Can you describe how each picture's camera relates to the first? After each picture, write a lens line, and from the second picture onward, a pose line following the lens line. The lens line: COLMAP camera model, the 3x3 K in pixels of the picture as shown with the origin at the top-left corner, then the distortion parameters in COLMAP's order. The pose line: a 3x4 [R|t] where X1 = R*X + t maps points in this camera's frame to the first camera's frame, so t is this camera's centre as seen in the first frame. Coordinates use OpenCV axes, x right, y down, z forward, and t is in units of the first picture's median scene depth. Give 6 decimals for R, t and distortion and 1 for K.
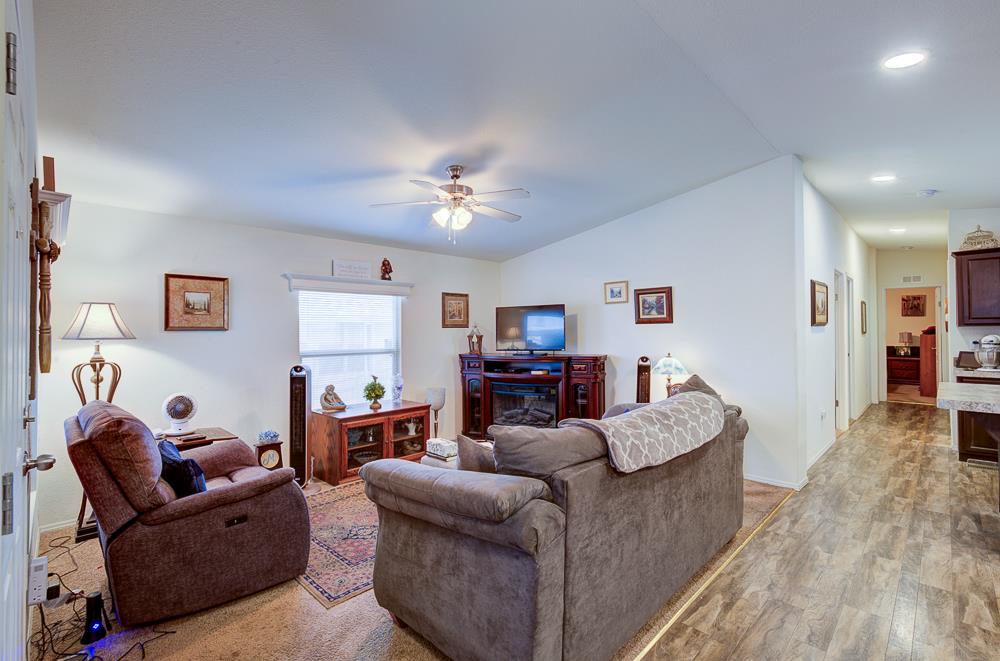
lens RADIAL K [[442.1, 0, 503.3], [0, 442.1, 324.8], [0, 0, 1]] dist [0.005275, 0.000697]
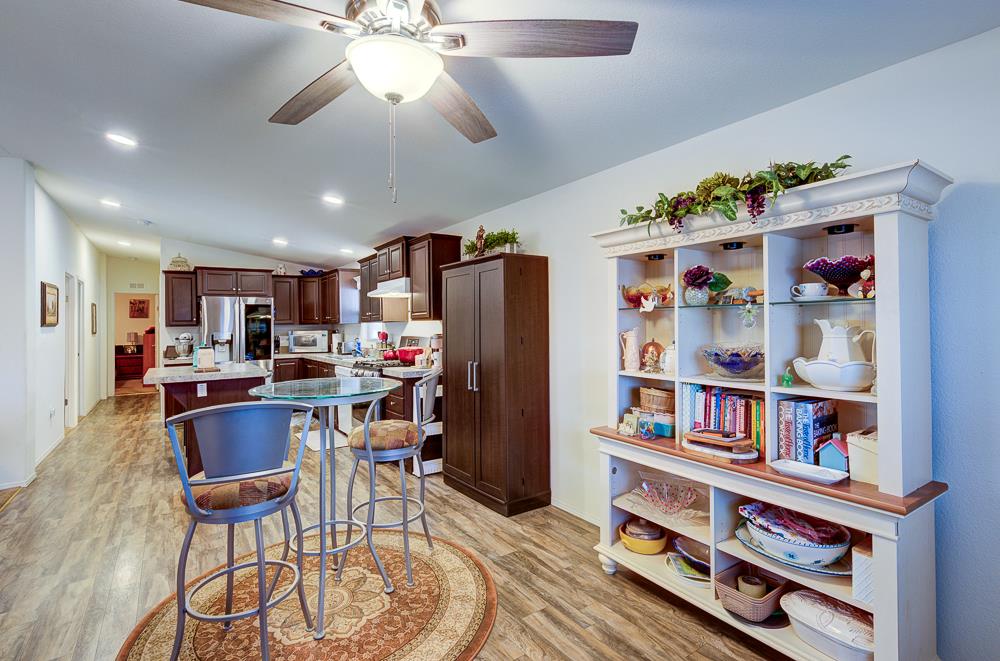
lens RADIAL K [[465.2, 0, 494.5], [0, 465.2, 320.2], [0, 0, 1]] dist [-0.000227, -0.000569]
pose [[0.178245, 0.013136, 0.983898, -0.170628], [-0.001984, 0.999914, -0.012990, -0.000803], [-0.983984, 0.000364, 0.178256, -0.216881]]
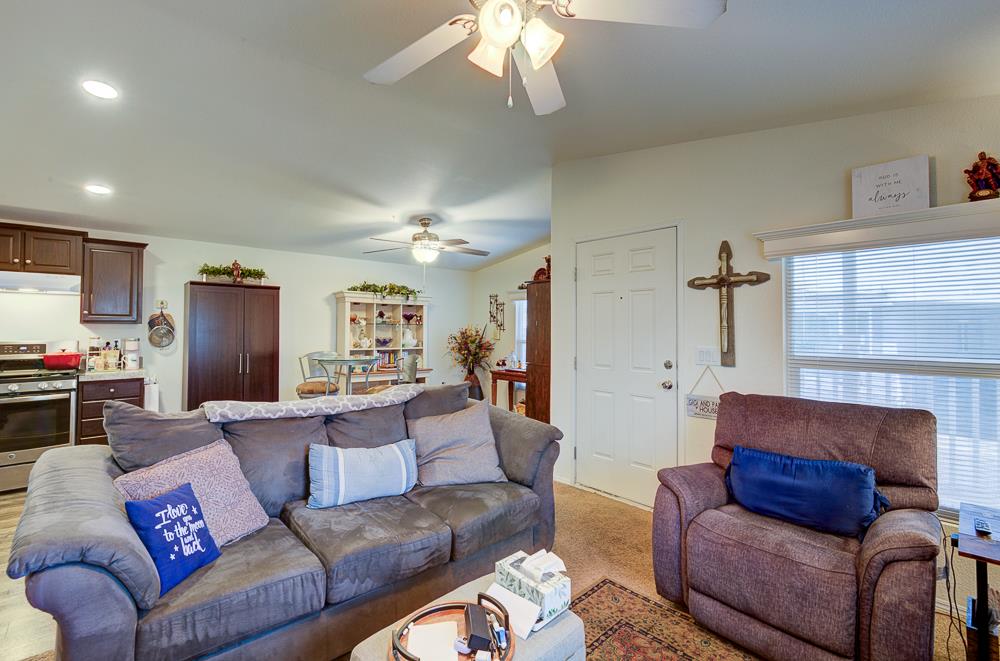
lens RADIAL K [[448.5, 0, 489.3], [0, 448.5, 315.0], [0, 0, 1]] dist [0.000539, 0.000321]
pose [[-0.998460, 0.005944, 0.055152, -0.075591], [0.003436, 0.998960, -0.045455, 0.015598], [-0.055364, -0.045195, -0.997443, 1.049145]]
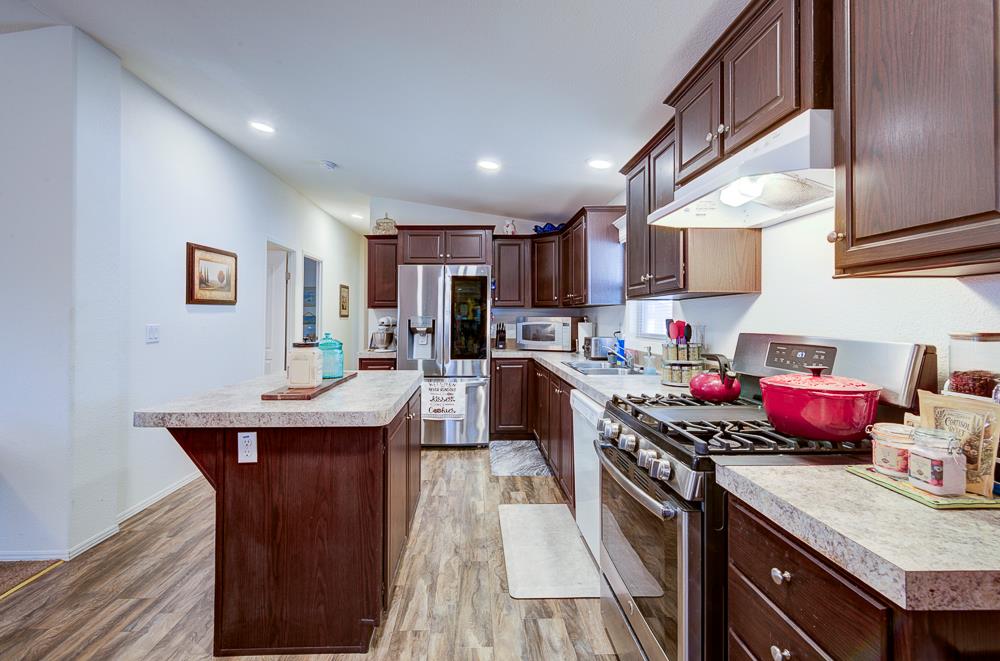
lens RADIAL K [[431.6, 0, 480.7], [0, 431.6, 309.9], [0, 0, 1]] dist [0.001404, 0.000180]
pose [[0.701168, 0.018504, 0.712756, 0.516984], [-0.017175, 0.999811, -0.009061, 0.011619], [-0.712789, -0.005888, 0.701354, 0.127257]]
